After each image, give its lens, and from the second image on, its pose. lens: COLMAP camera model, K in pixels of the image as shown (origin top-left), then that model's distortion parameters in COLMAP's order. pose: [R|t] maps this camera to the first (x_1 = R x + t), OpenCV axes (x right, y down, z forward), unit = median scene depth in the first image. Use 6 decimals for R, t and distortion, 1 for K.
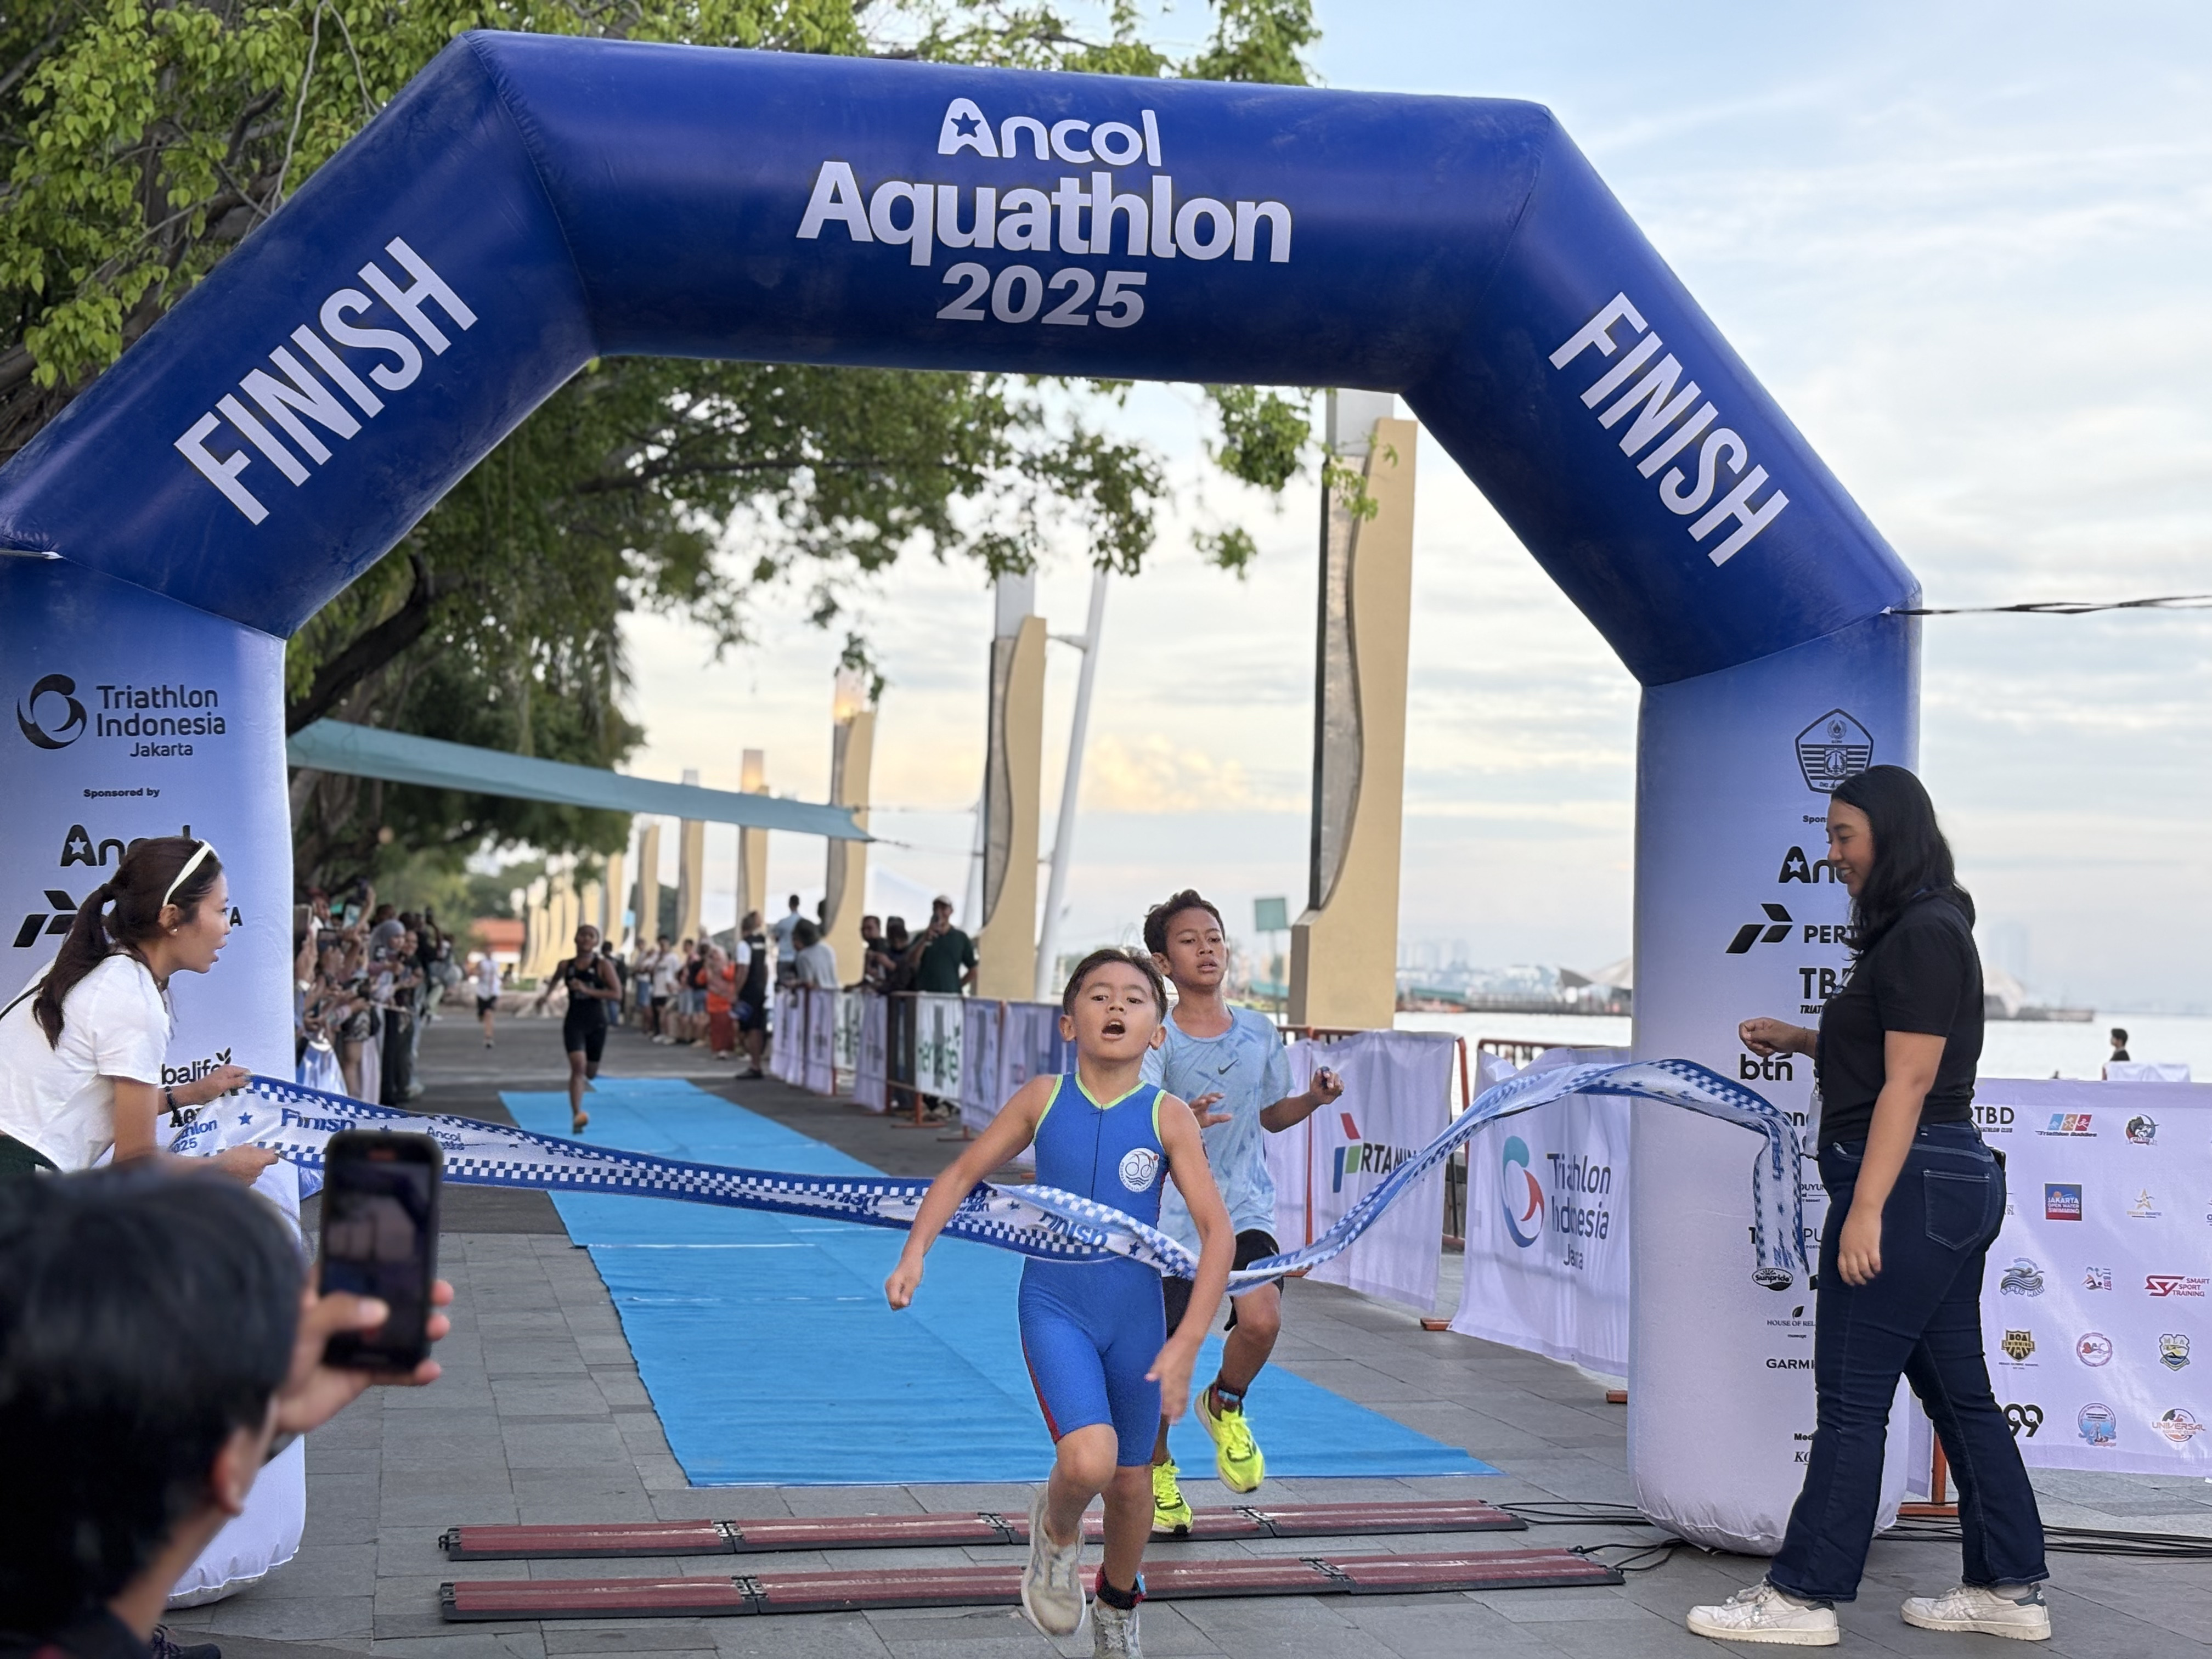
lens RADIAL K [[3225.2, 0, 1102.1], [0, 3225.2, 842.0], [0, 0, 1]] dist [0.070090, 0.000000]
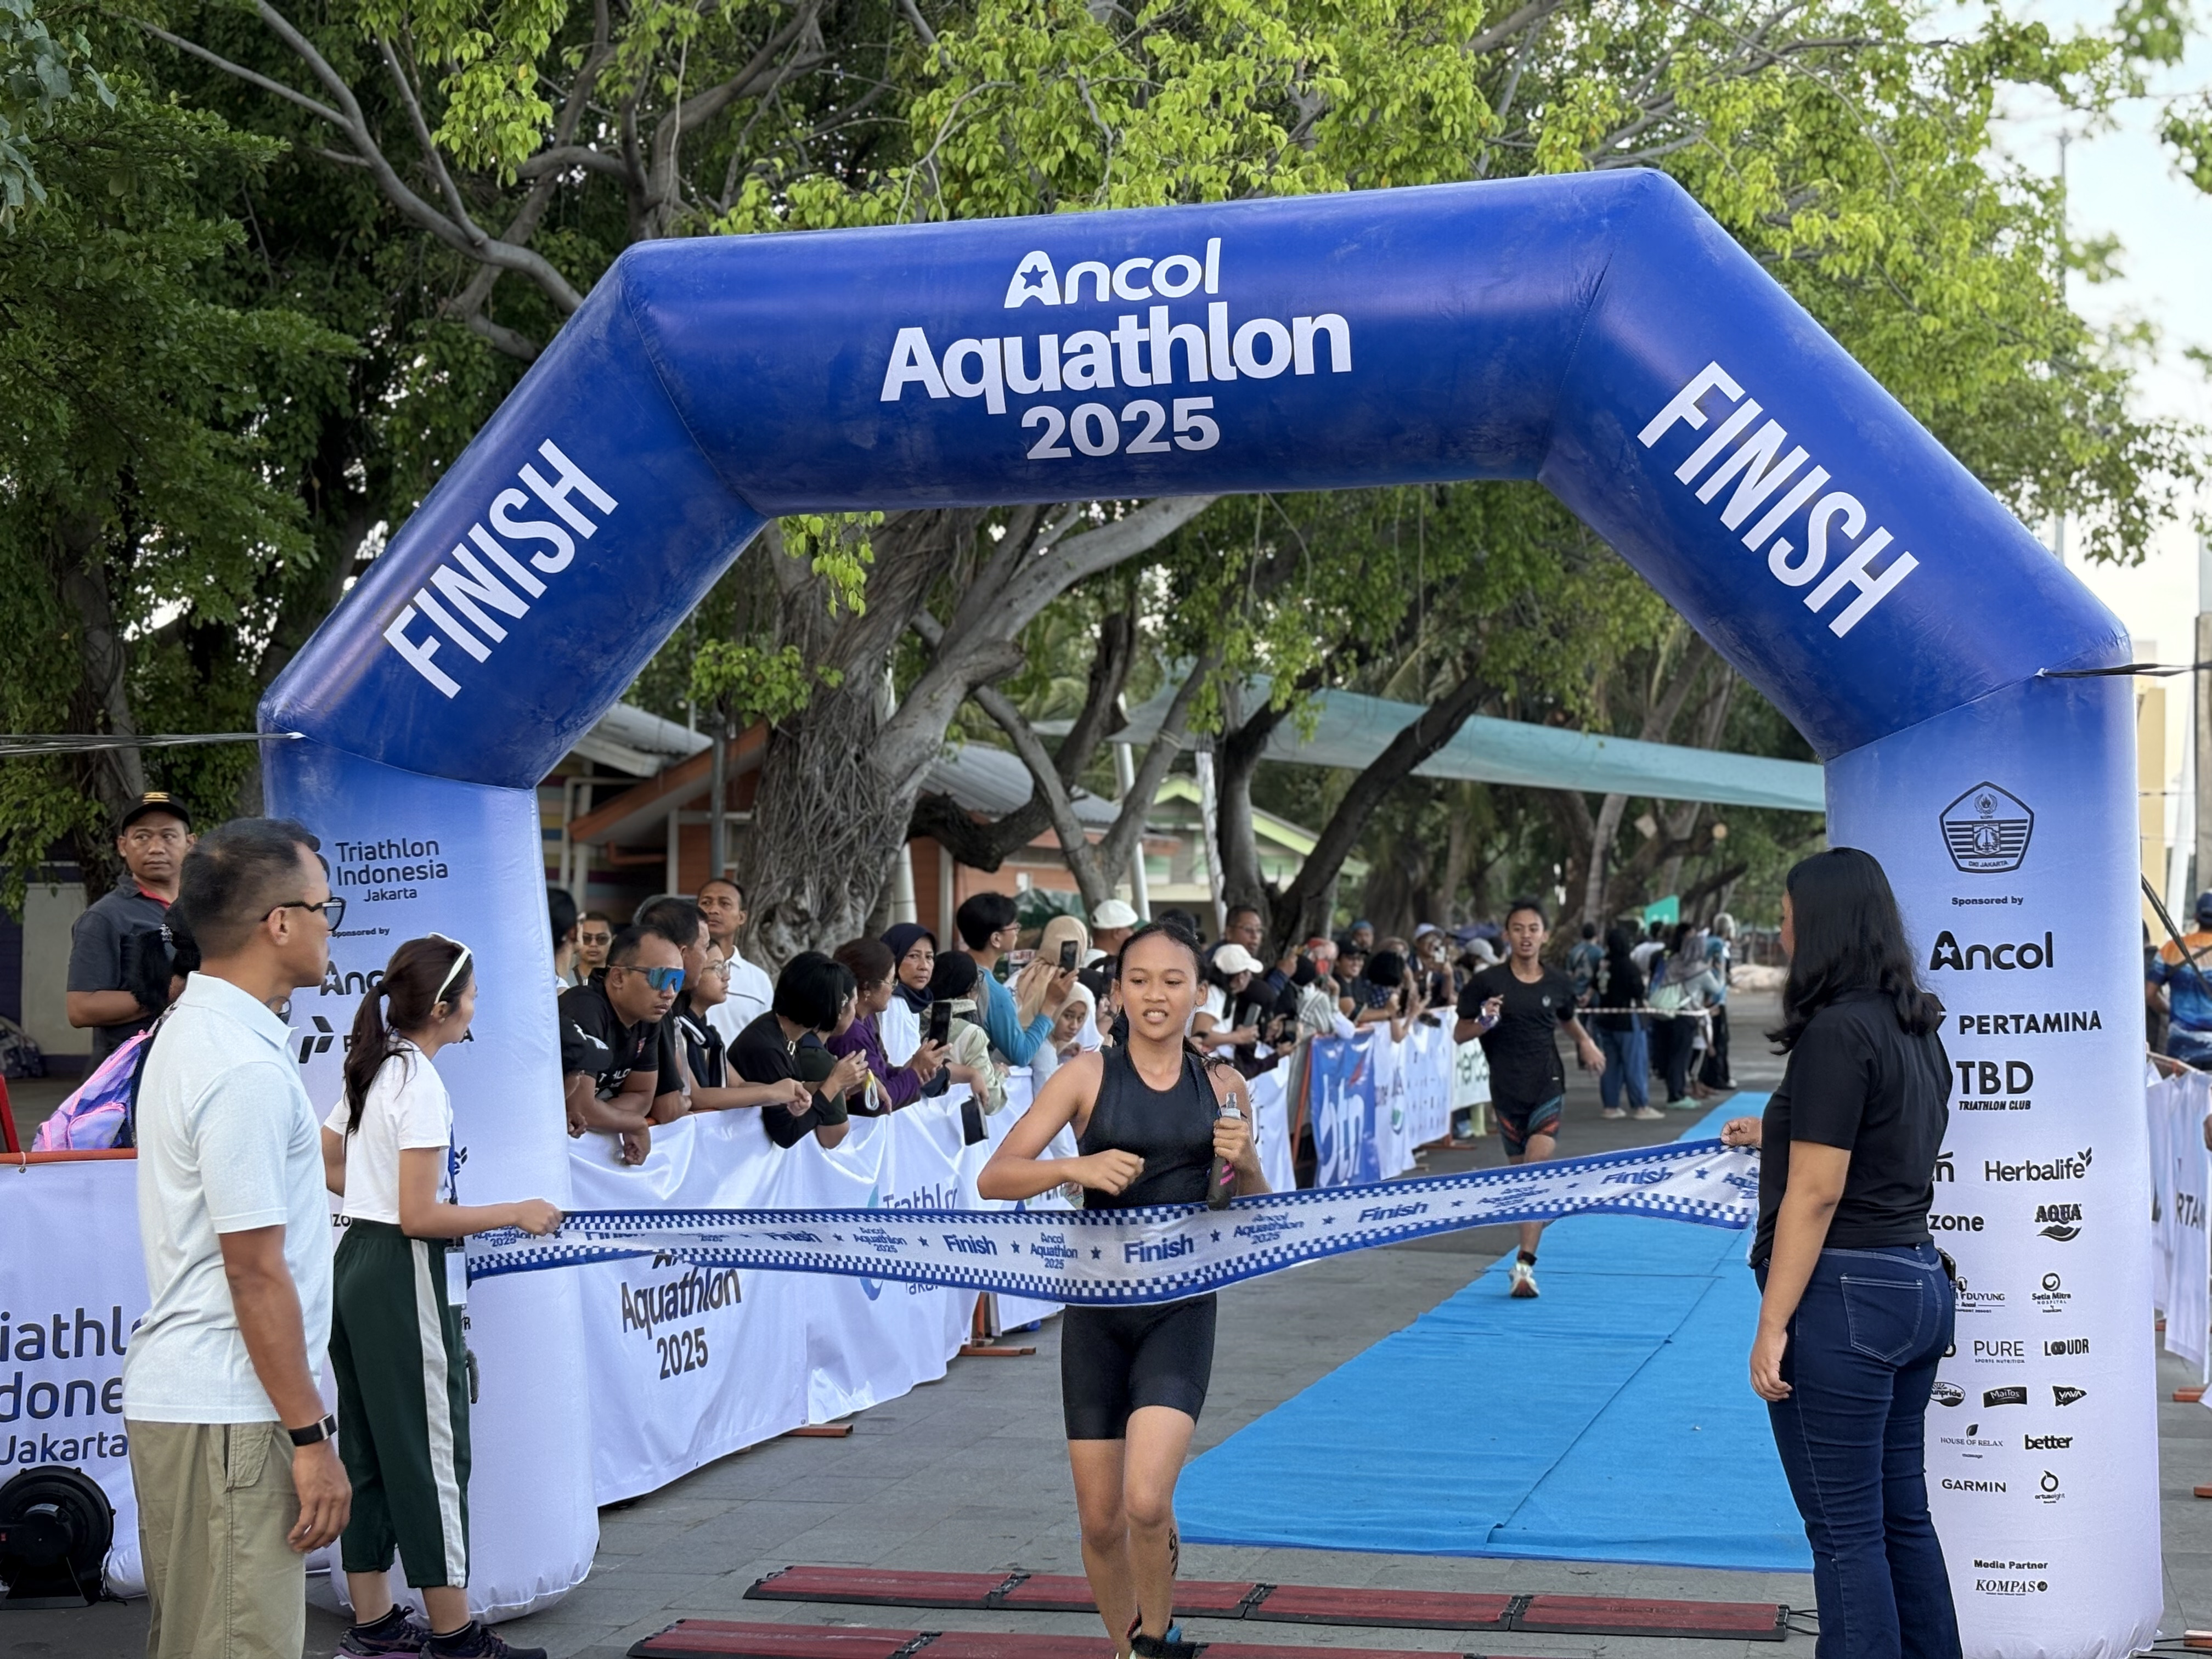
lens RADIAL K [[3225.2, 0, 1103.1], [0, 3225.2, 814.9], [0, 0, 1]] dist [0.070090, 0.000000]
pose [[0.898005, -0.038161, -0.438327, 0.431939], [0.037800, 0.999240, -0.009554, -0.034255], [0.438359, -0.007989, 0.898765, 0.056835]]
